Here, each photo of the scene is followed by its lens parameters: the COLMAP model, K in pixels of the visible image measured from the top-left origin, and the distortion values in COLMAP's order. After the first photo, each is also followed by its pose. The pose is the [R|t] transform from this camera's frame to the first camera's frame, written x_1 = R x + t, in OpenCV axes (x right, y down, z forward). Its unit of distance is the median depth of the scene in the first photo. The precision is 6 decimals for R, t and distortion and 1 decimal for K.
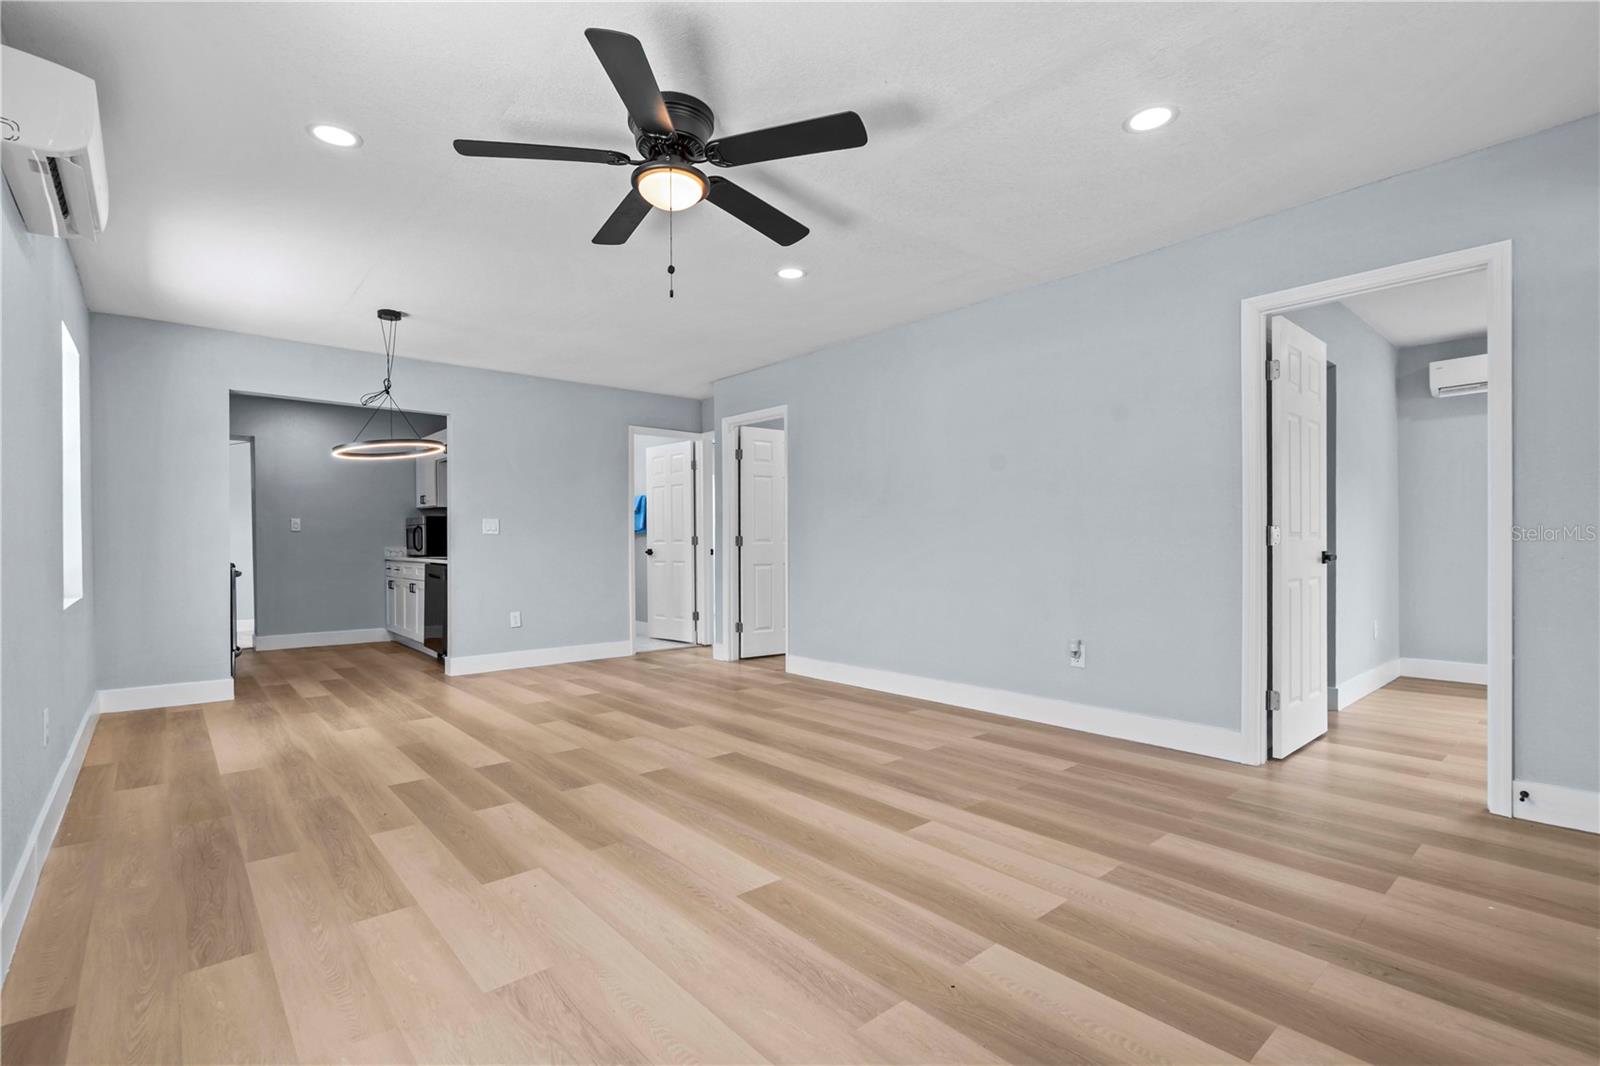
lens RADIAL K [[746.8, 0, 798.9], [0, 746.8, 548.6], [0, 0, 1]] dist [-0.004535, -0.000040]
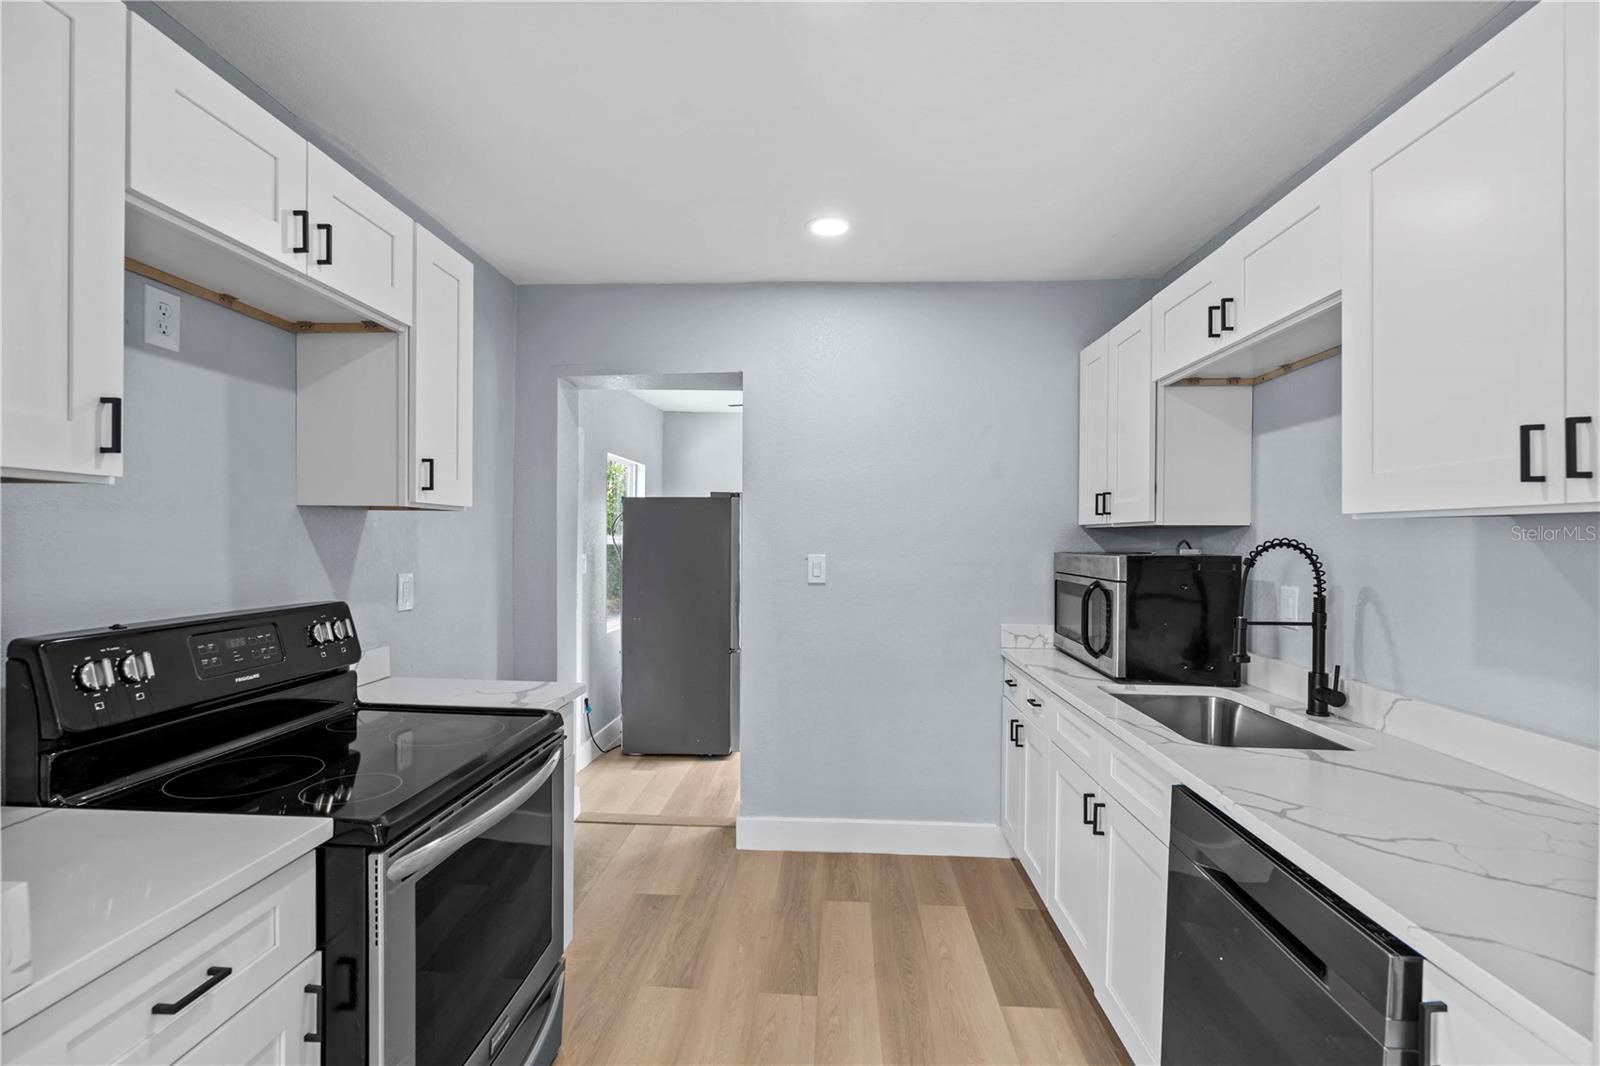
lens RADIAL K [[721.6, 0, 794.8], [0, 721.6, 548.6], [0, 0, 1]] dist [-0.001128, 0.000136]
pose [[0.716097, 0.019778, -0.697721, -0.739041], [-0.019760, 0.999772, 0.008059, -0.087777], [0.697721, 0.008016, 0.716325, 1.302414]]
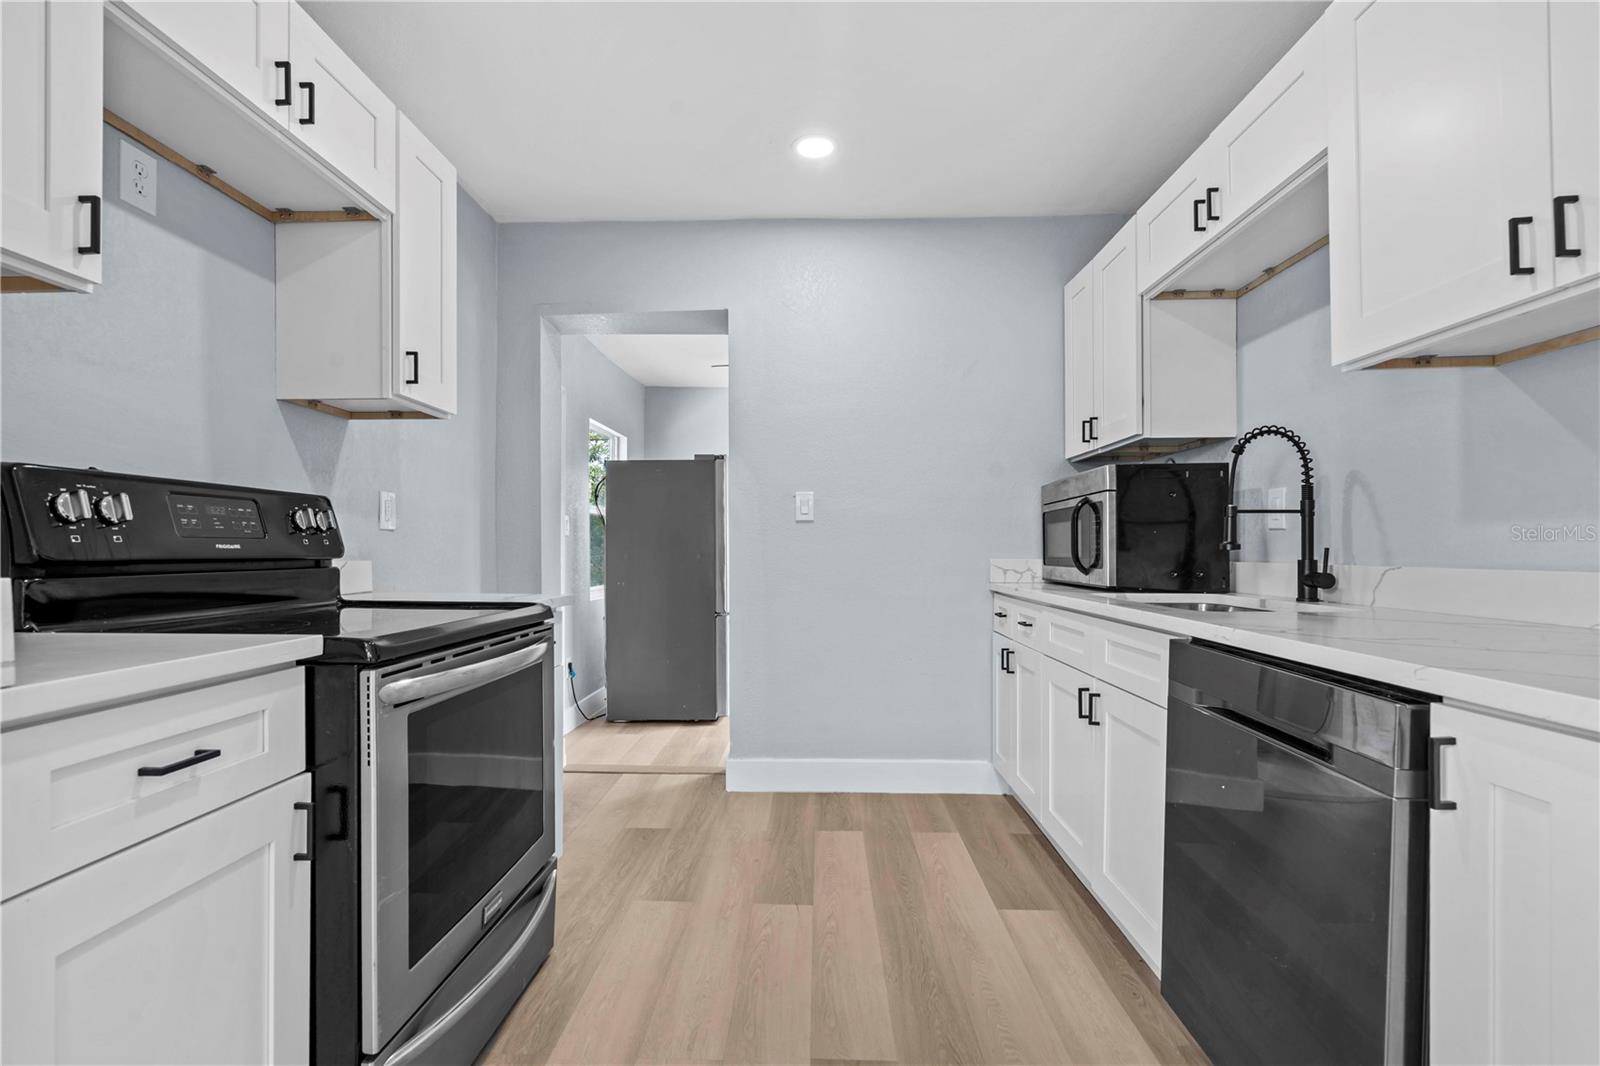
lens RADIAL K [[725.3, 0, 792.5], [0, 725.3, 552.6], [0, 0, 1]] dist [-0.001750, 0.000430]
pose [[0.732492, 0.005532, -0.680753, -0.745065], [-0.009439, 0.999953, -0.002031, -0.007585], [0.680710, 0.007914, 0.732510, 1.298679]]
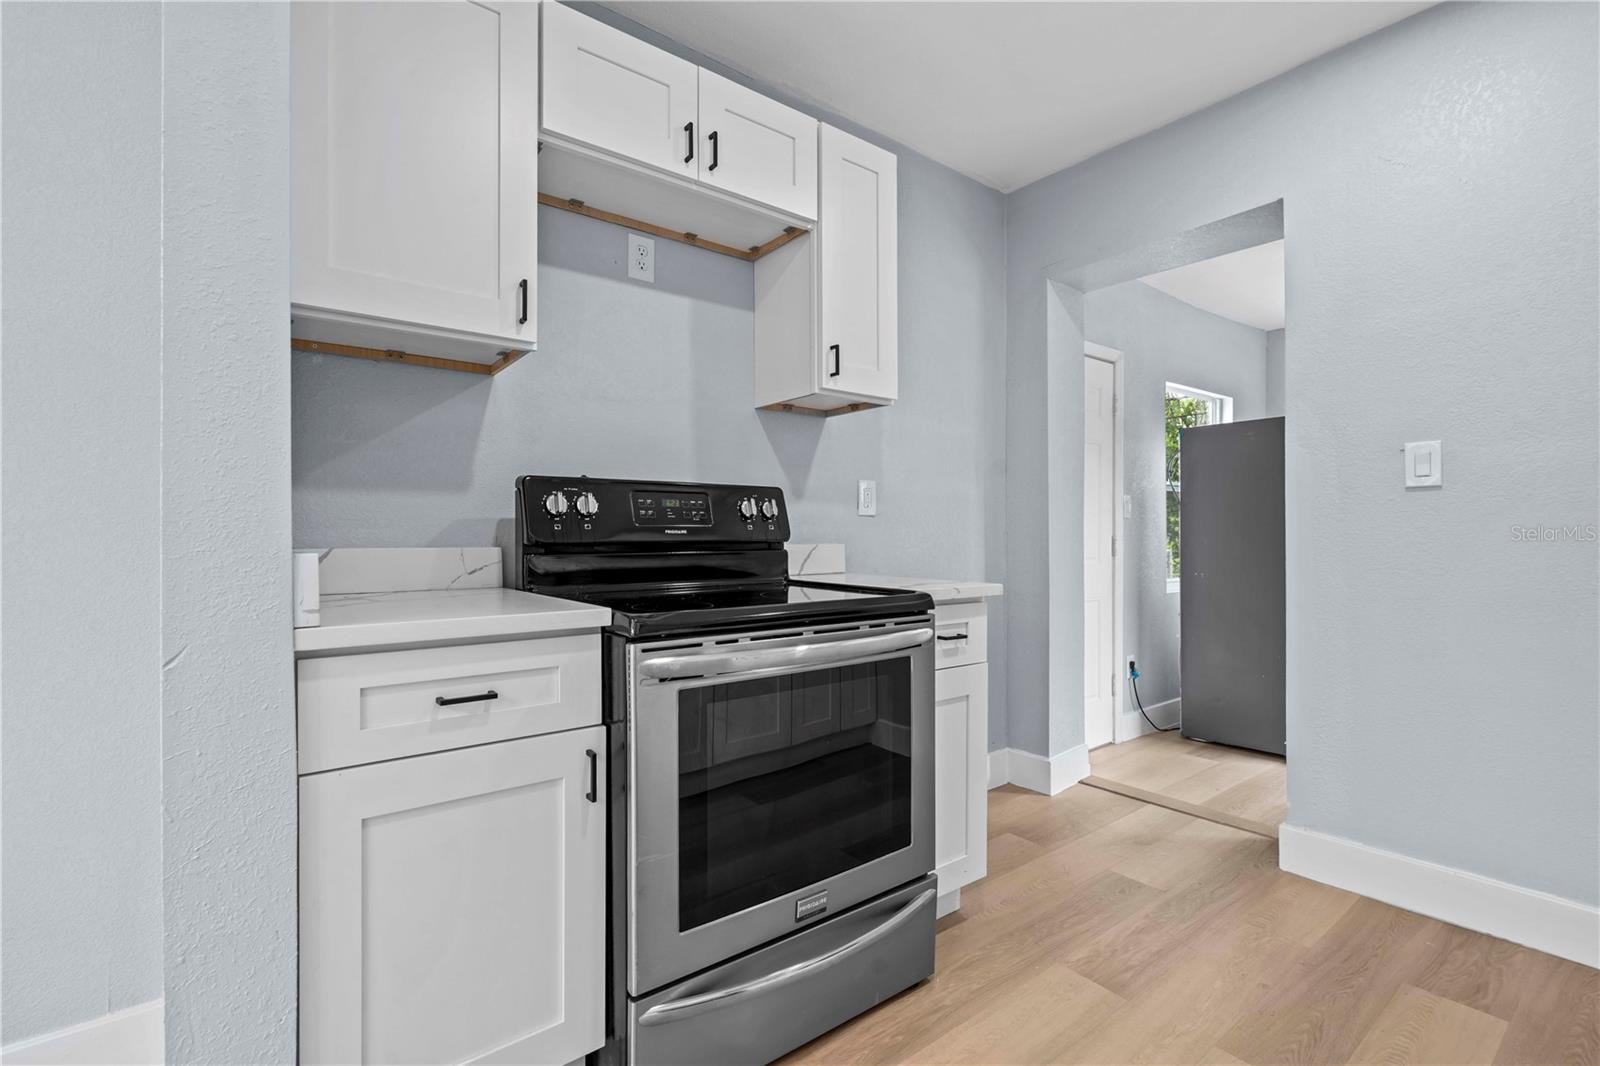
lens RADIAL K [[719.6, 0, 795.6], [0, 719.6, 535.7], [0, 0, 1]] dist [-0.003361, 0.000223]
pose [[-0.050960, 0.004026, -0.998693, -0.754817], [-0.007960, 0.999958, 0.004437, -0.008900], [0.998669, 0.008176, -0.050926, 1.478225]]
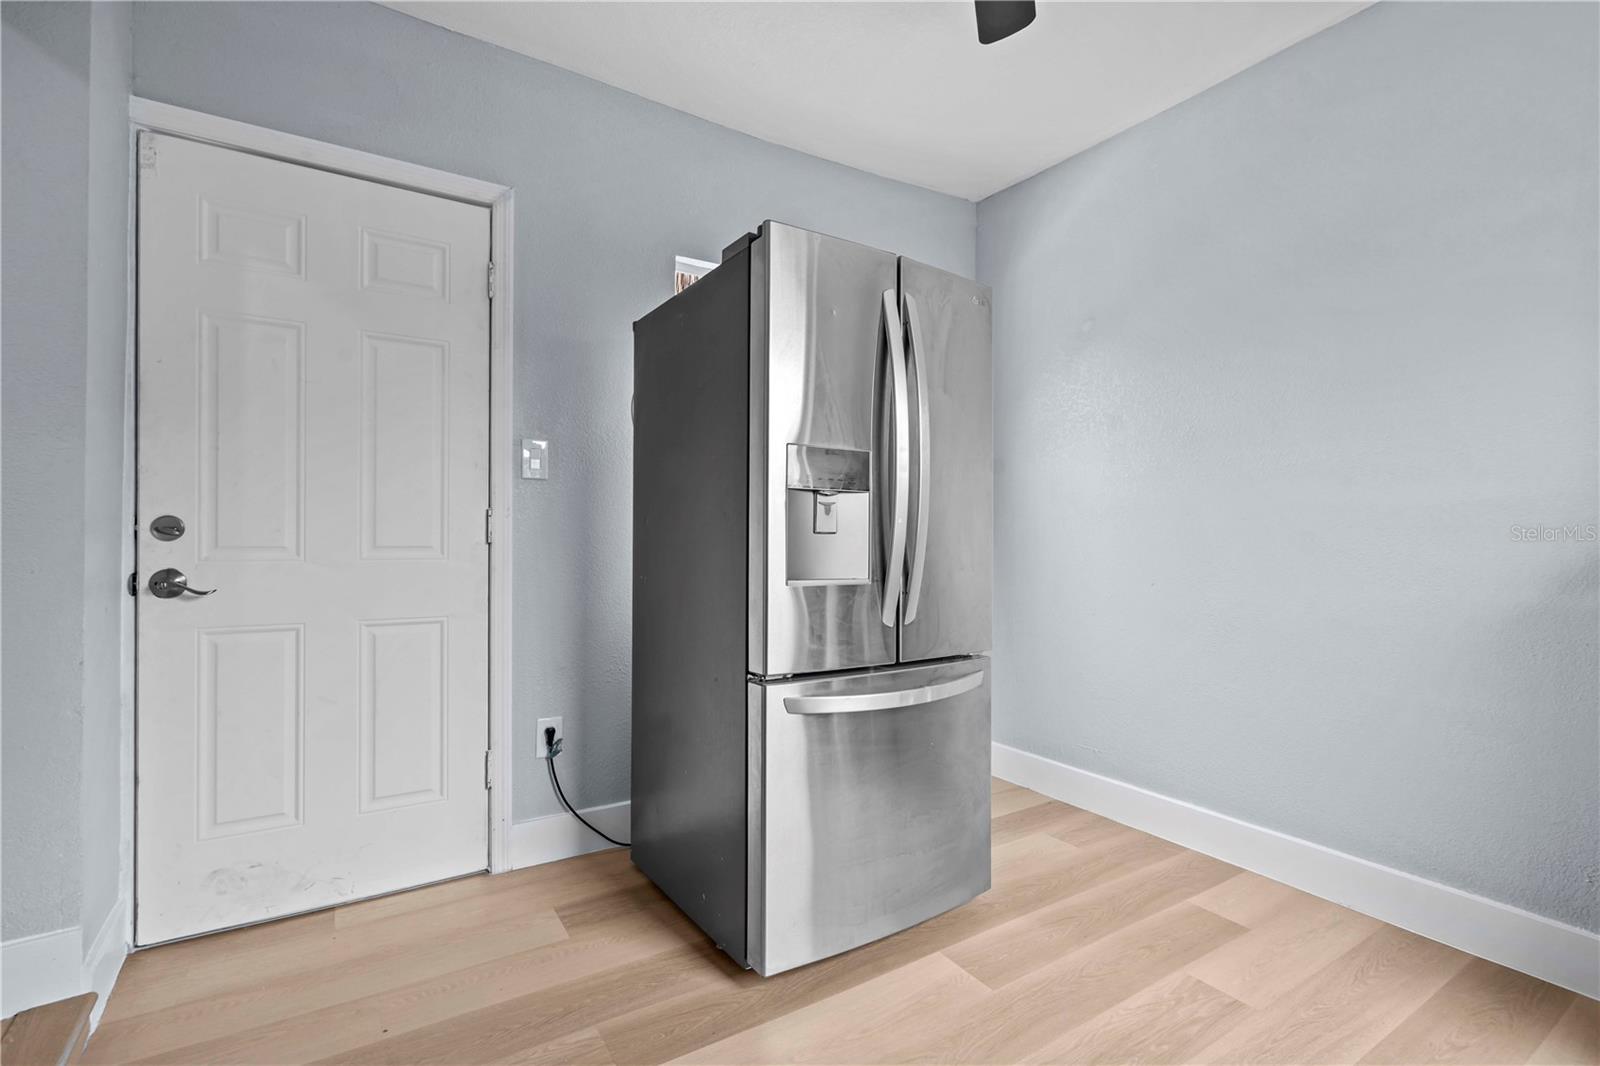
lens RADIAL K [[726.3, 0, 800.0], [0, 726.3, 533.0], [0, 0, 1]] dist [-0.004490, -0.000410]
pose [[-0.148478, -0.010043, -0.988865, -1.226324], [-0.012849, 0.999884, -0.008226, 0.012798], [0.988832, 0.011485, -0.148590, 2.172010]]
